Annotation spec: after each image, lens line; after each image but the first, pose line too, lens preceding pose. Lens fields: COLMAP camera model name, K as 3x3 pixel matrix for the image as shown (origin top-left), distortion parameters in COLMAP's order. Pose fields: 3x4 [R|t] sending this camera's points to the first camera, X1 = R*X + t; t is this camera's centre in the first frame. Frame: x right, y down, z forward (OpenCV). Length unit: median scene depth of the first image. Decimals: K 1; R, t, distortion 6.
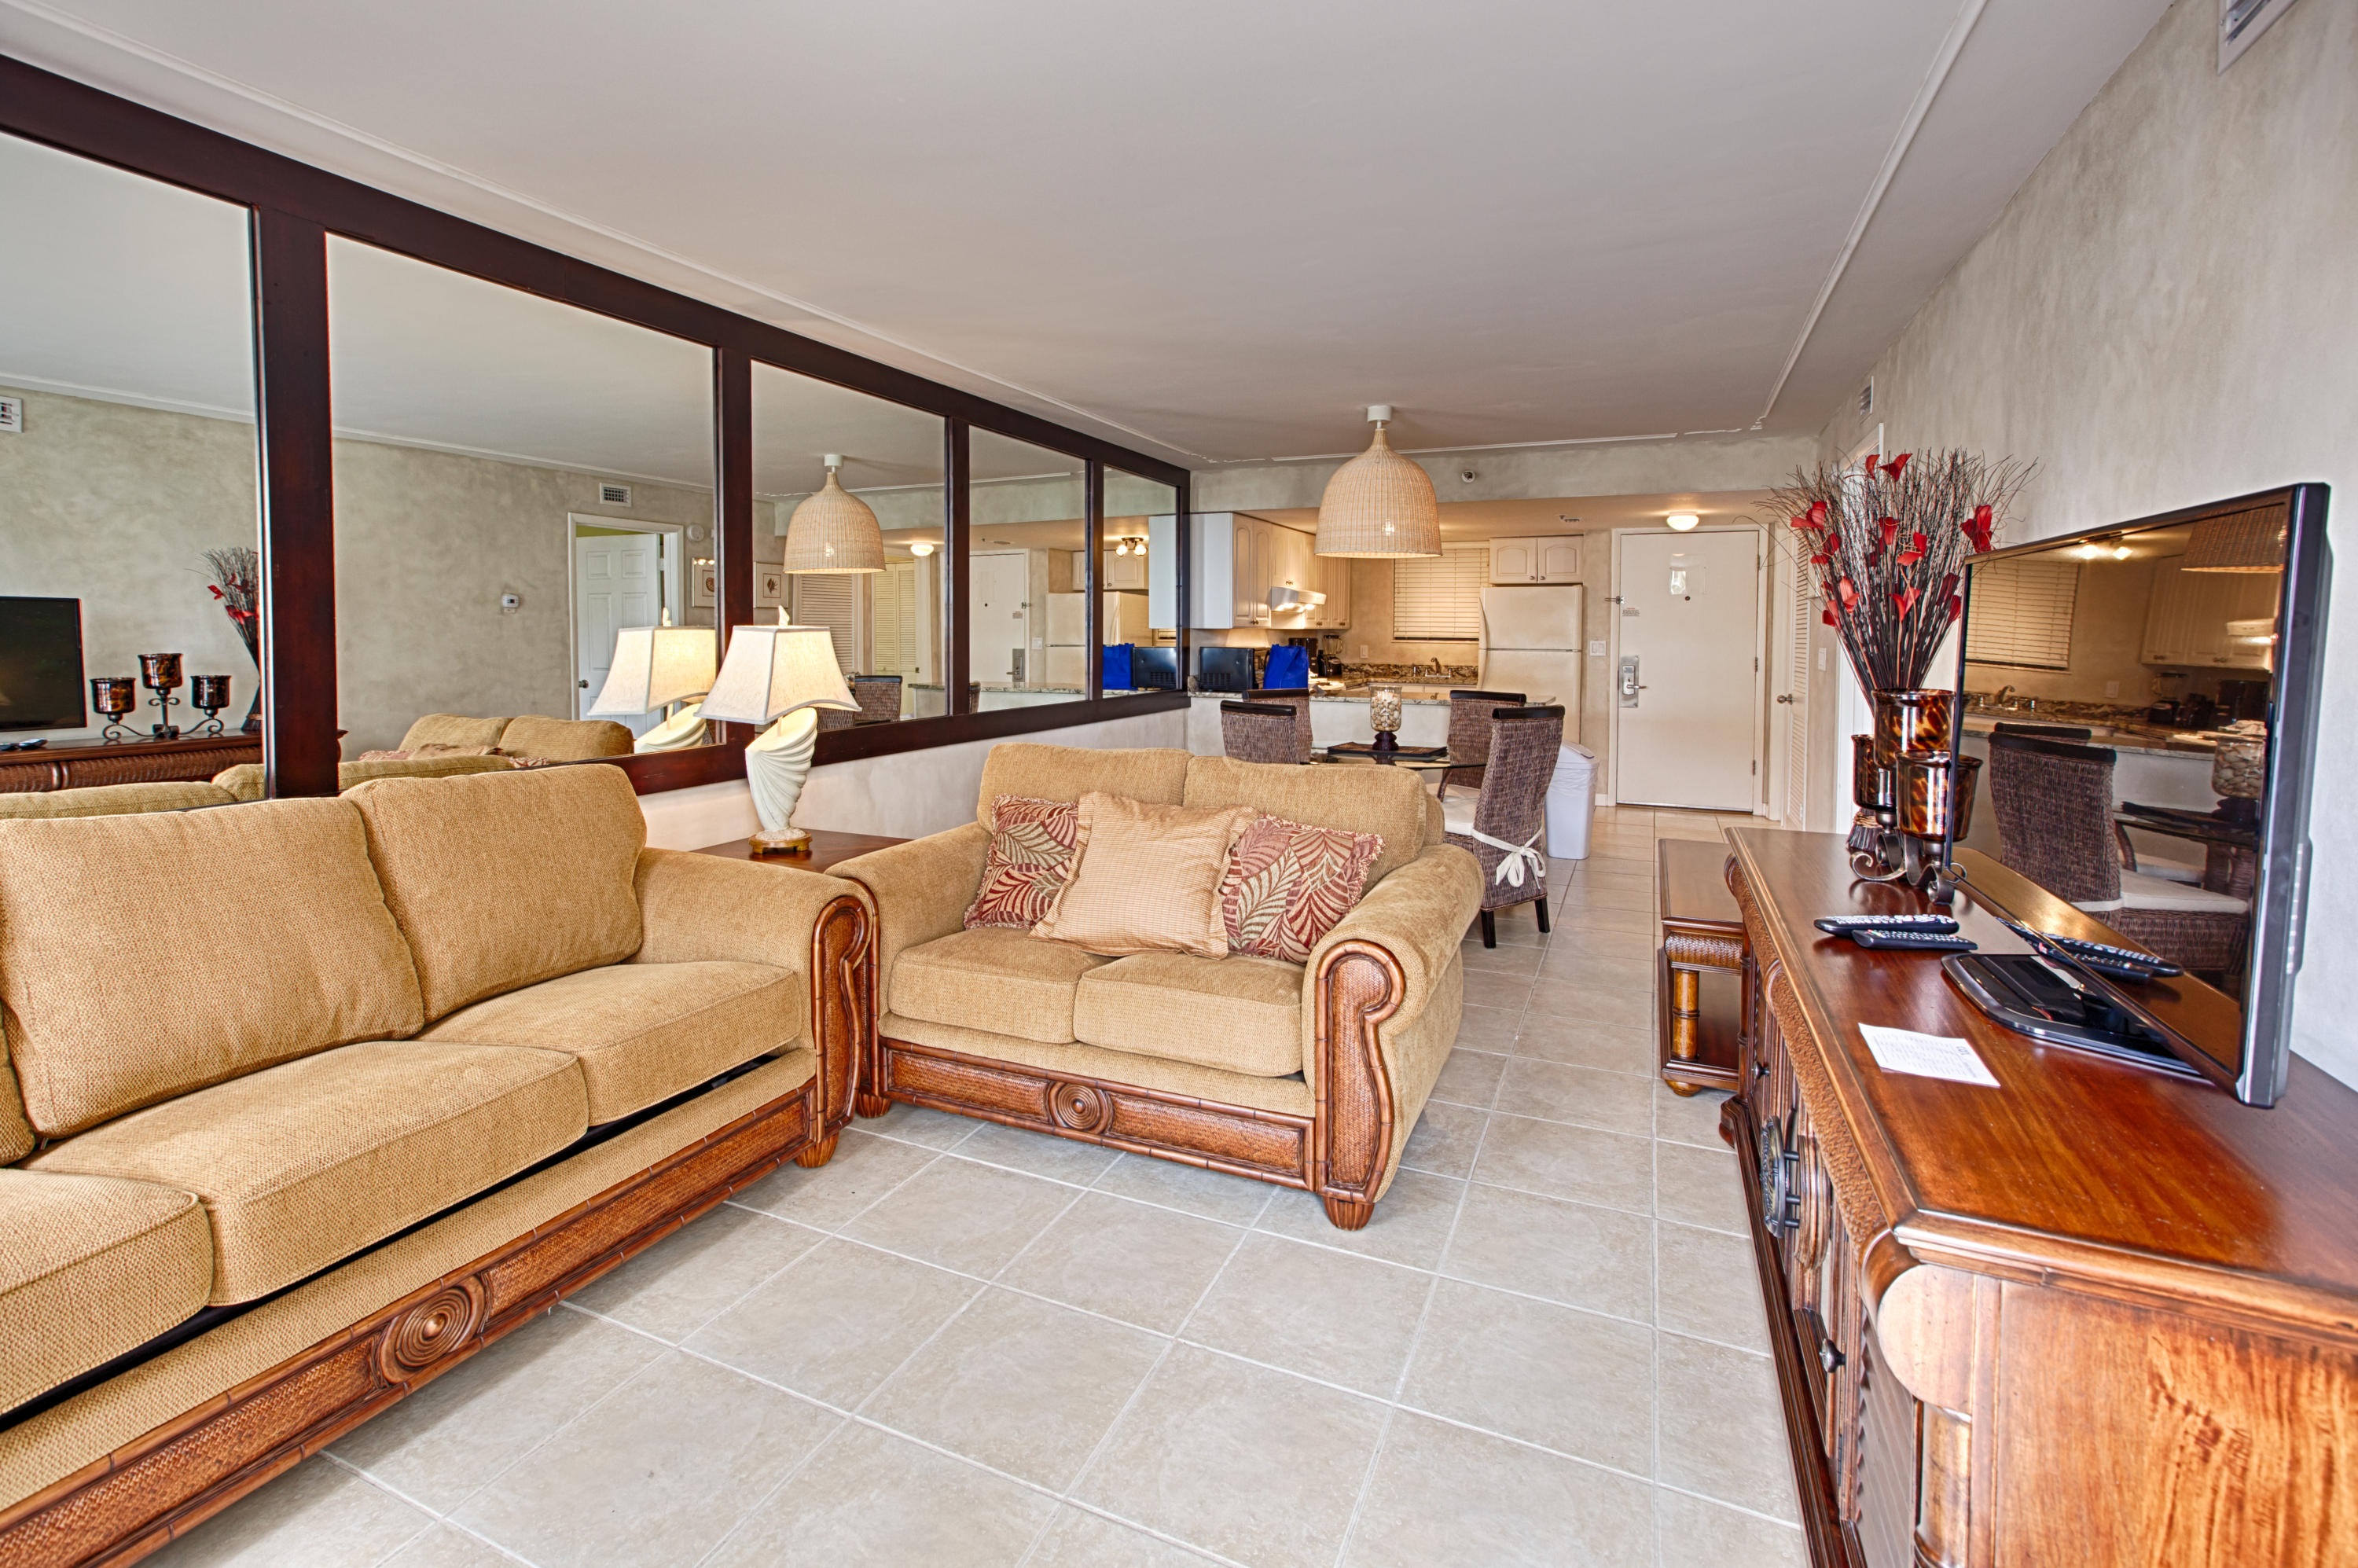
lens RADIAL K [[1095.8, 0, 1116.7], [0, 1095.8, 670.9], [0, 0, 1]] dist [-0.026986, 0.014266]
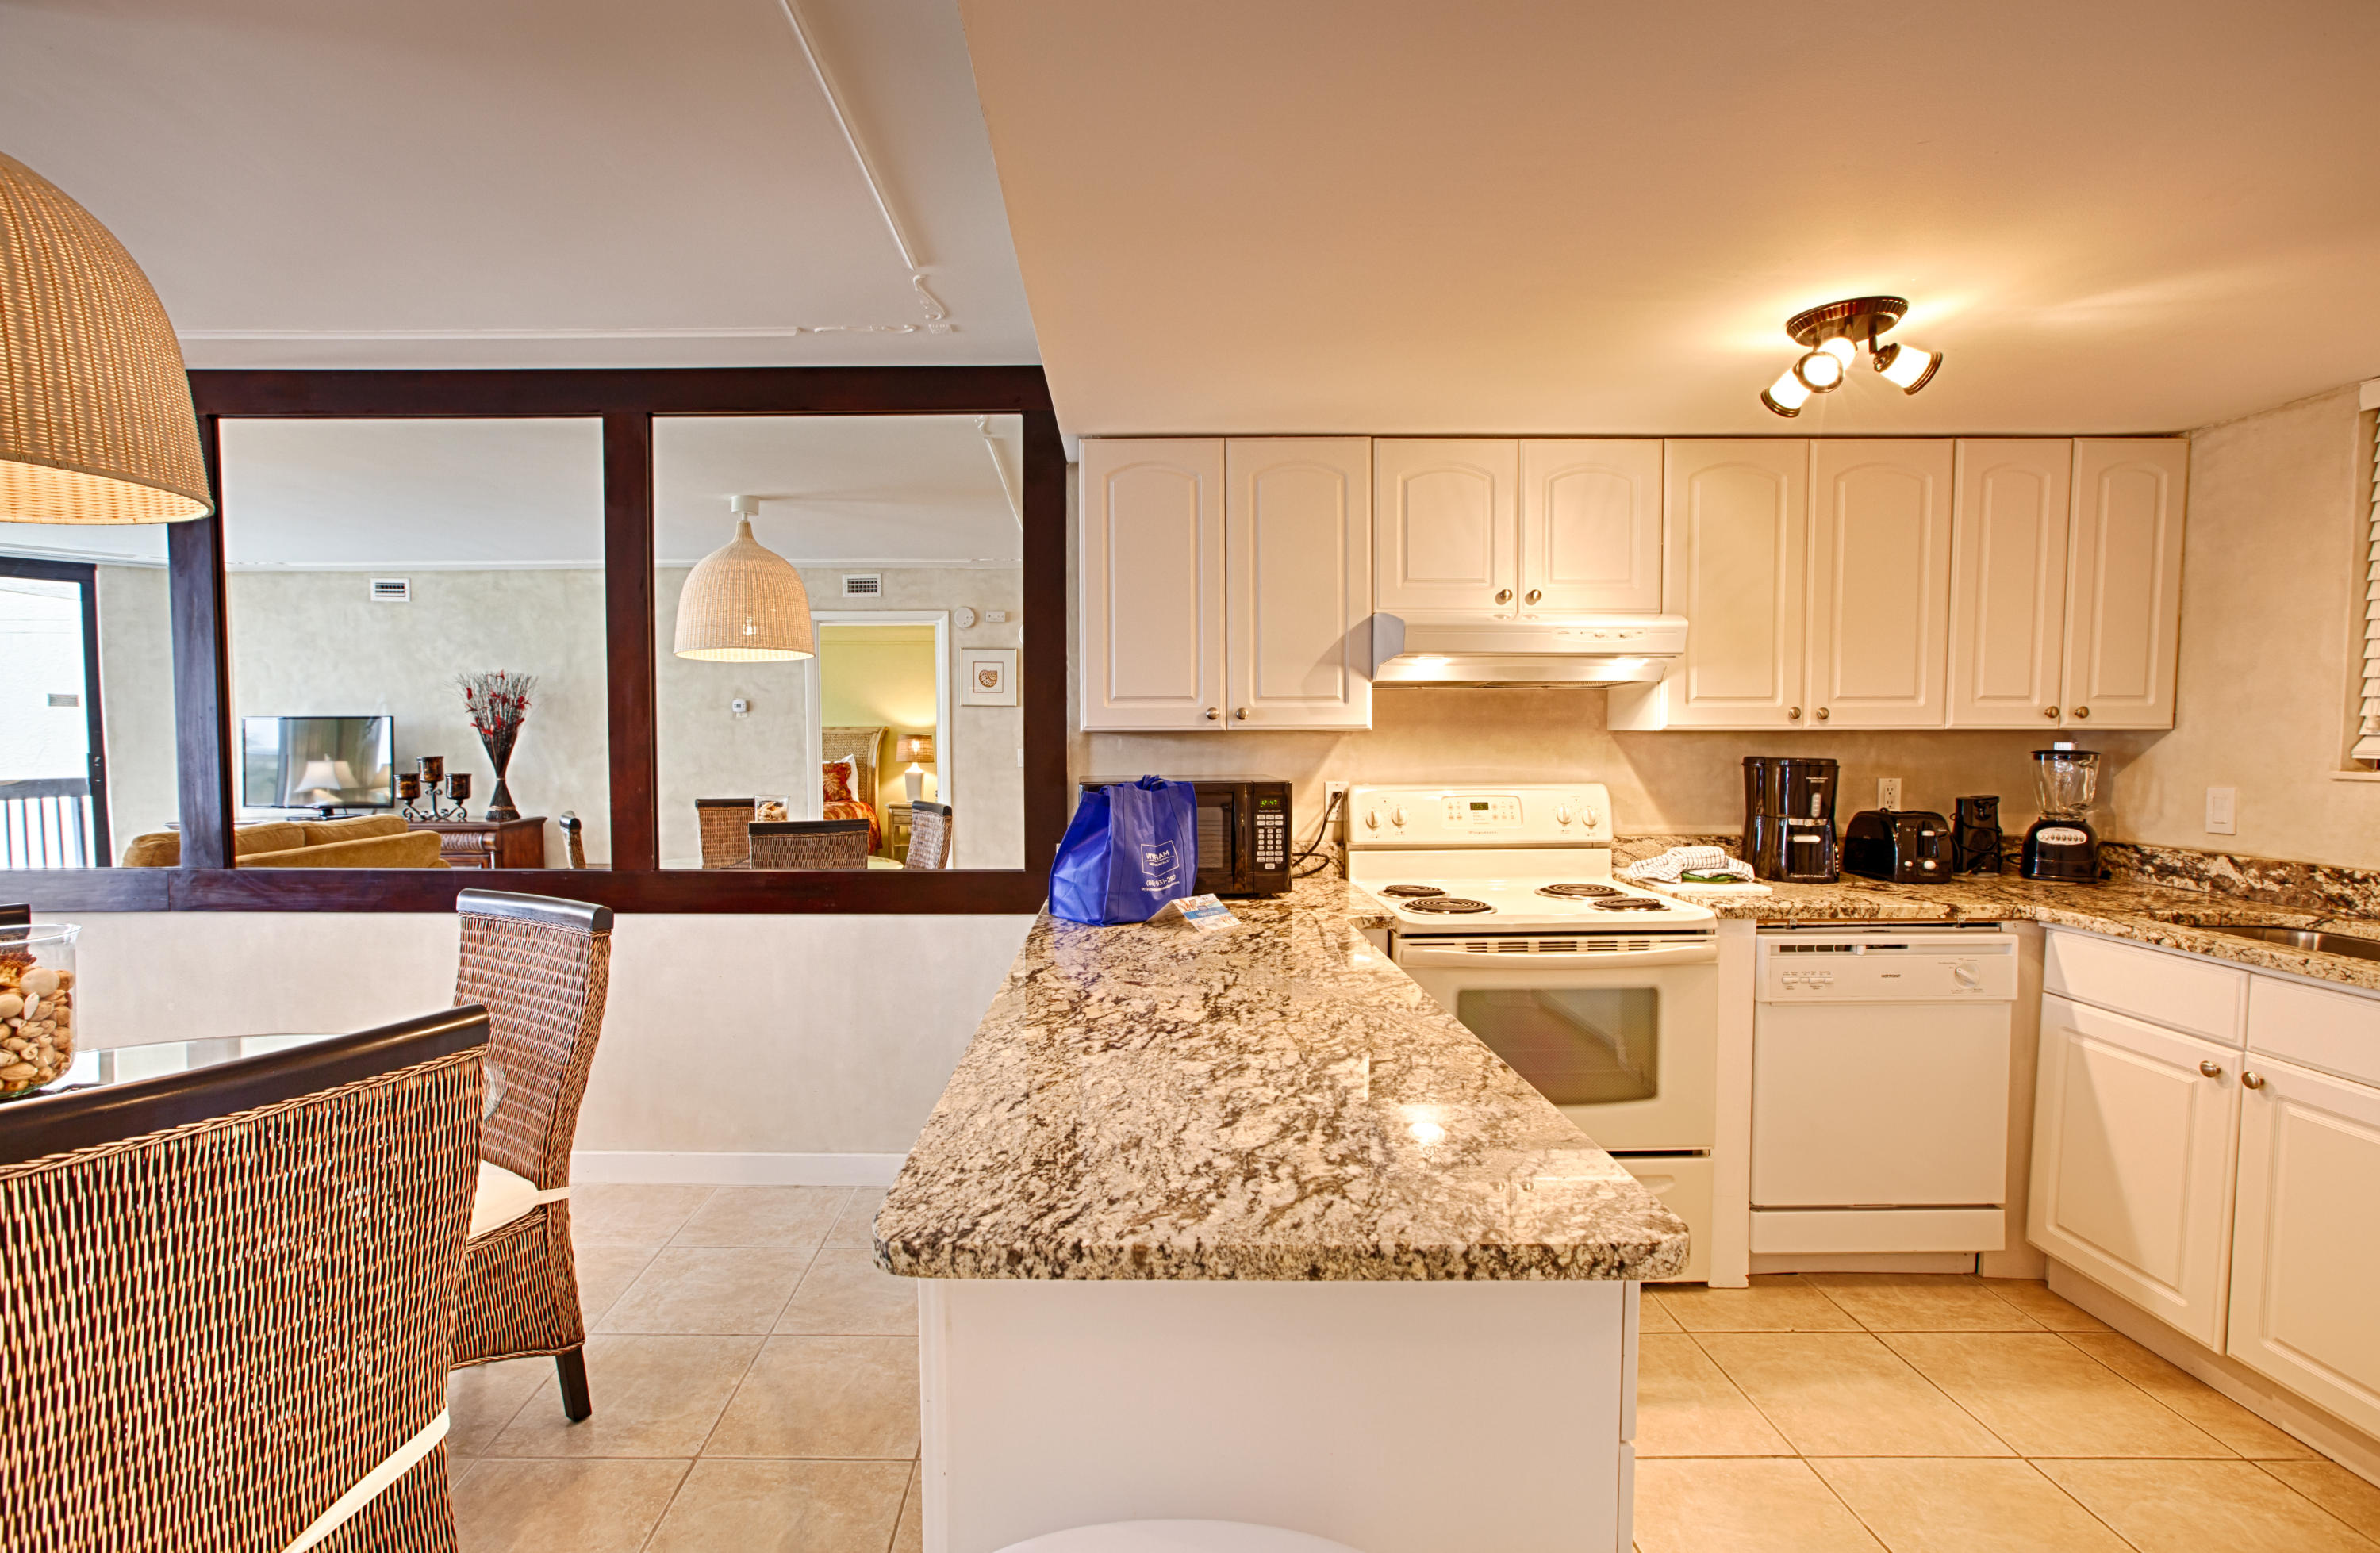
lens RADIAL K [[1080.3, 0, 1086.7], [0, 1080.3, 789.7], [0, 0, 1]] dist [-0.023752, 0.005920]
pose [[0.414929, 0.046797, -0.908649, 0.675997], [-0.026891, 0.998871, 0.039165, -0.048492], [0.909456, 0.008184, 0.415719, 1.216652]]
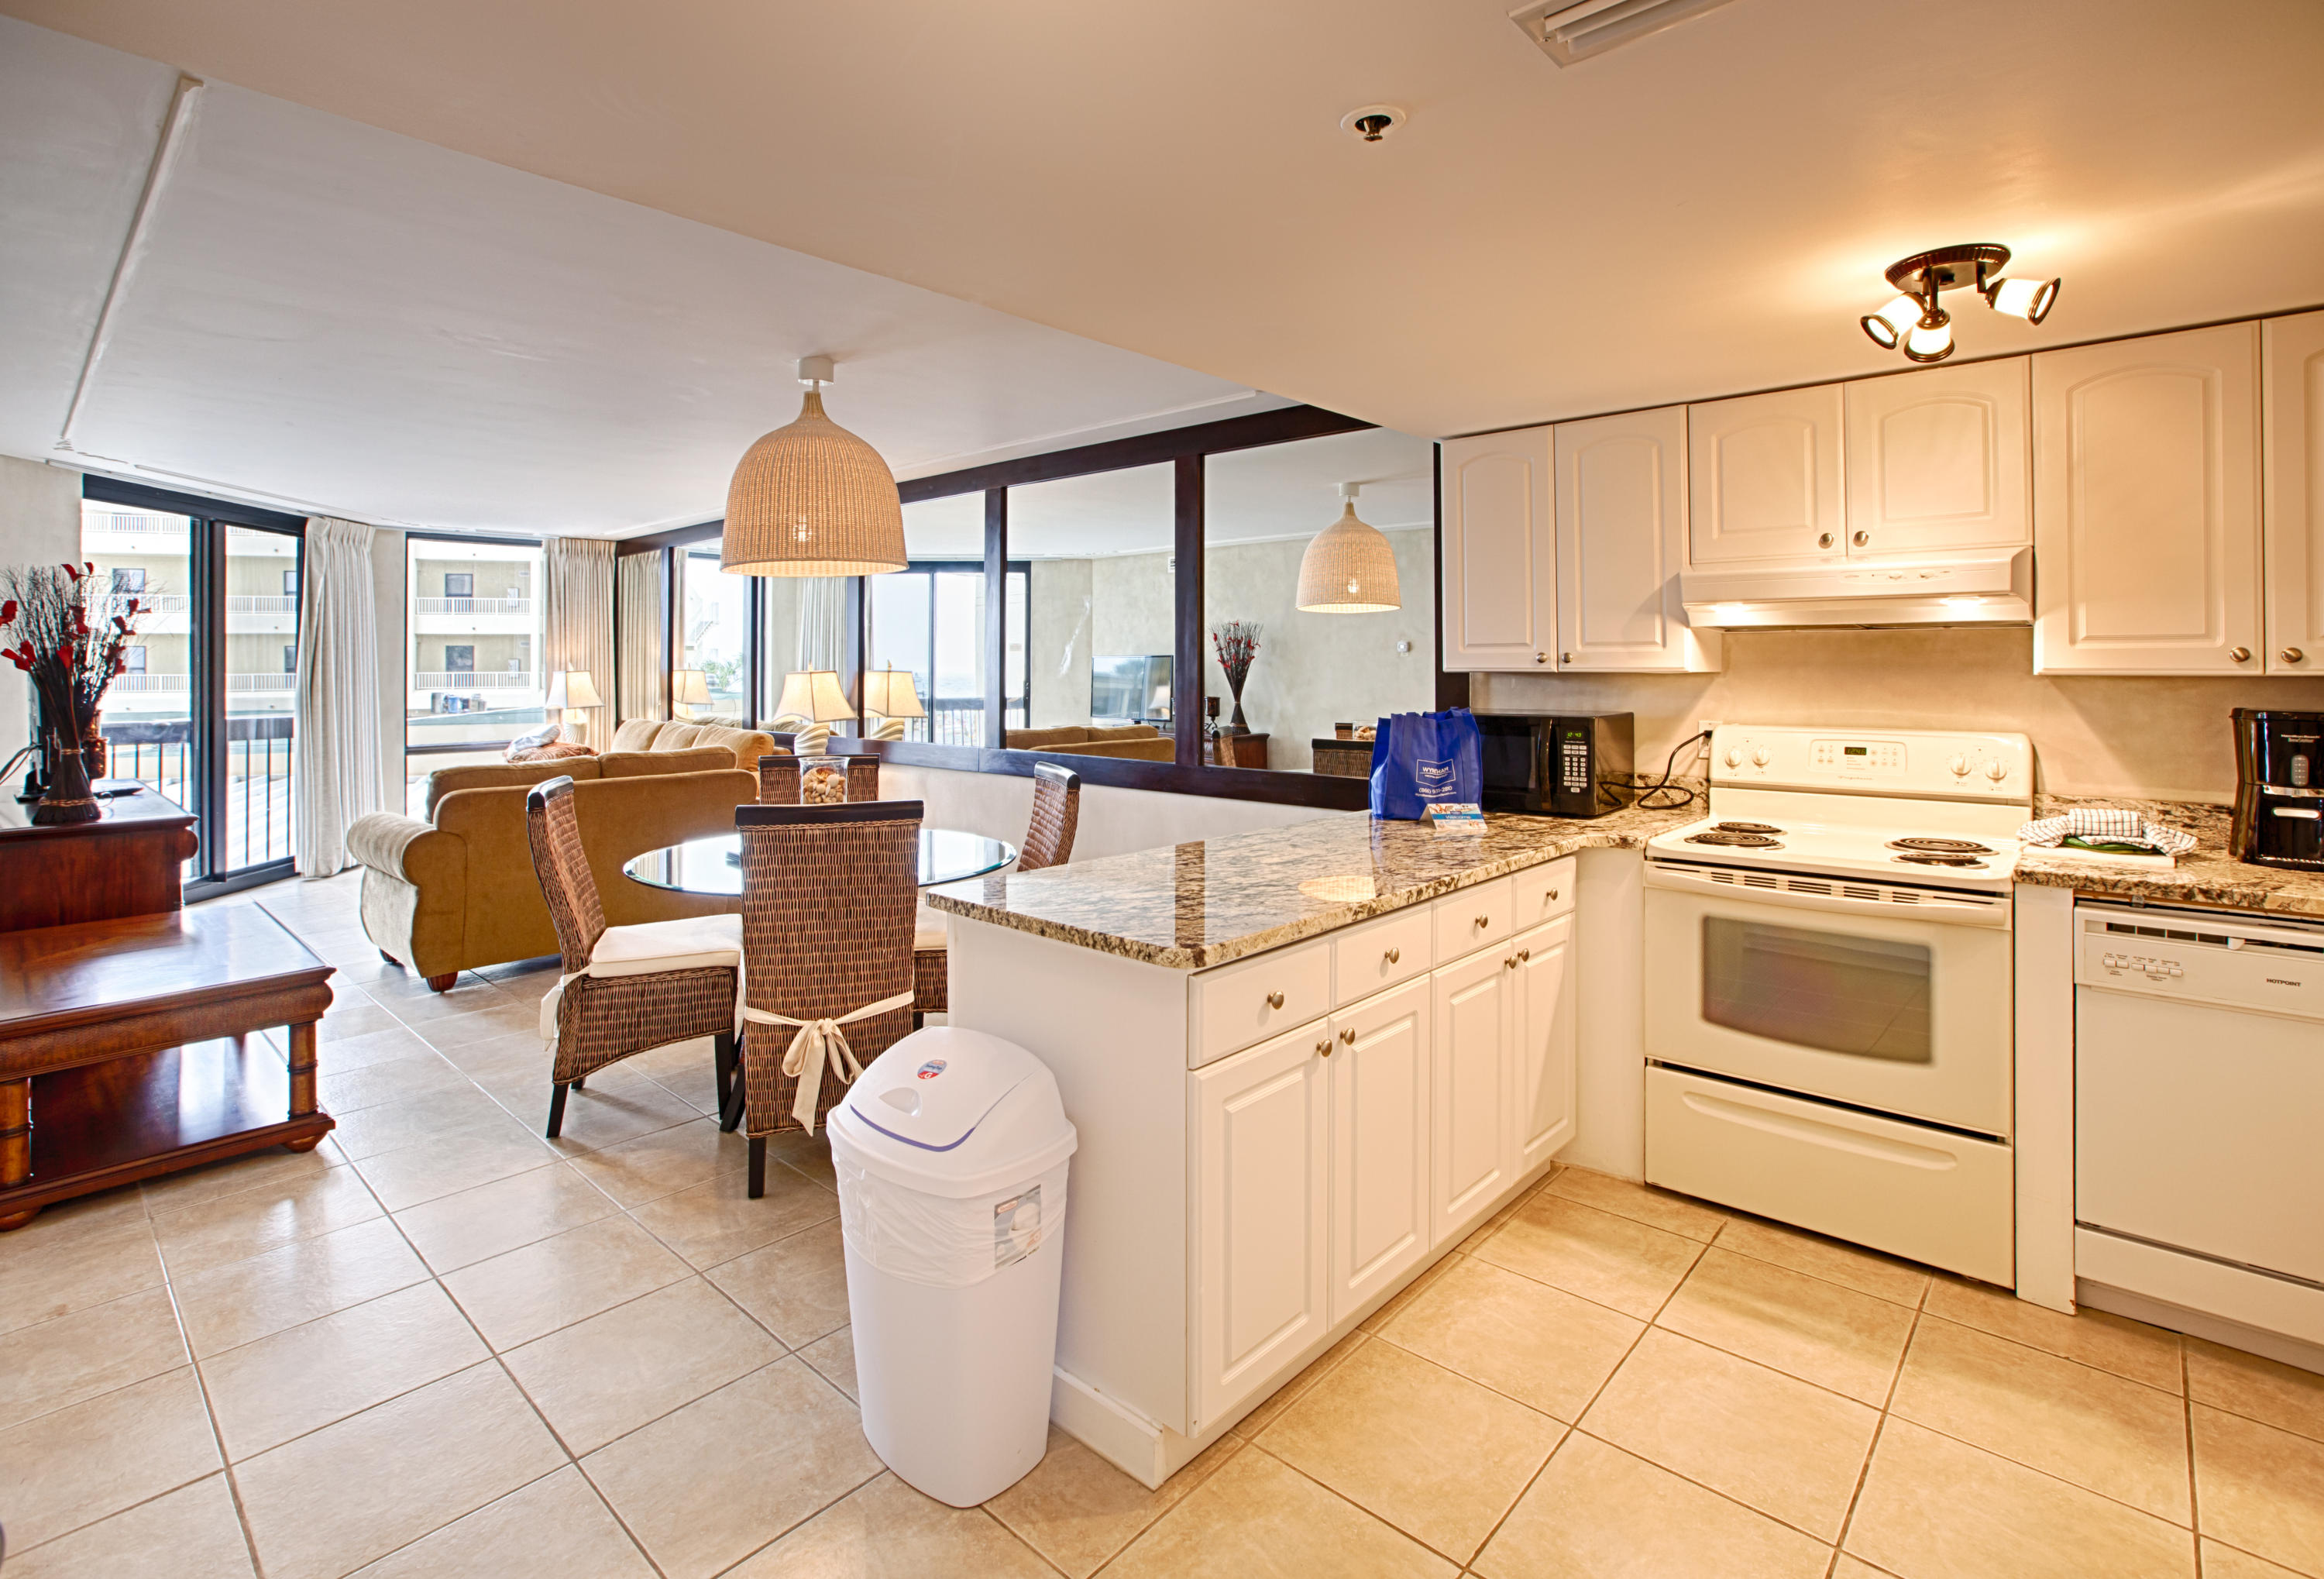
lens RADIAL K [[1081.3, 0, 1166.9], [0, 1081.3, 665.4], [0, 0, 1]] dist [-0.008177, 0.007900]
pose [[-0.279586, -0.001405, -0.960120, 0.887176], [-0.032136, 0.999452, 0.007896, -0.060637], [0.959583, 0.033062, -0.279478, 1.472427]]
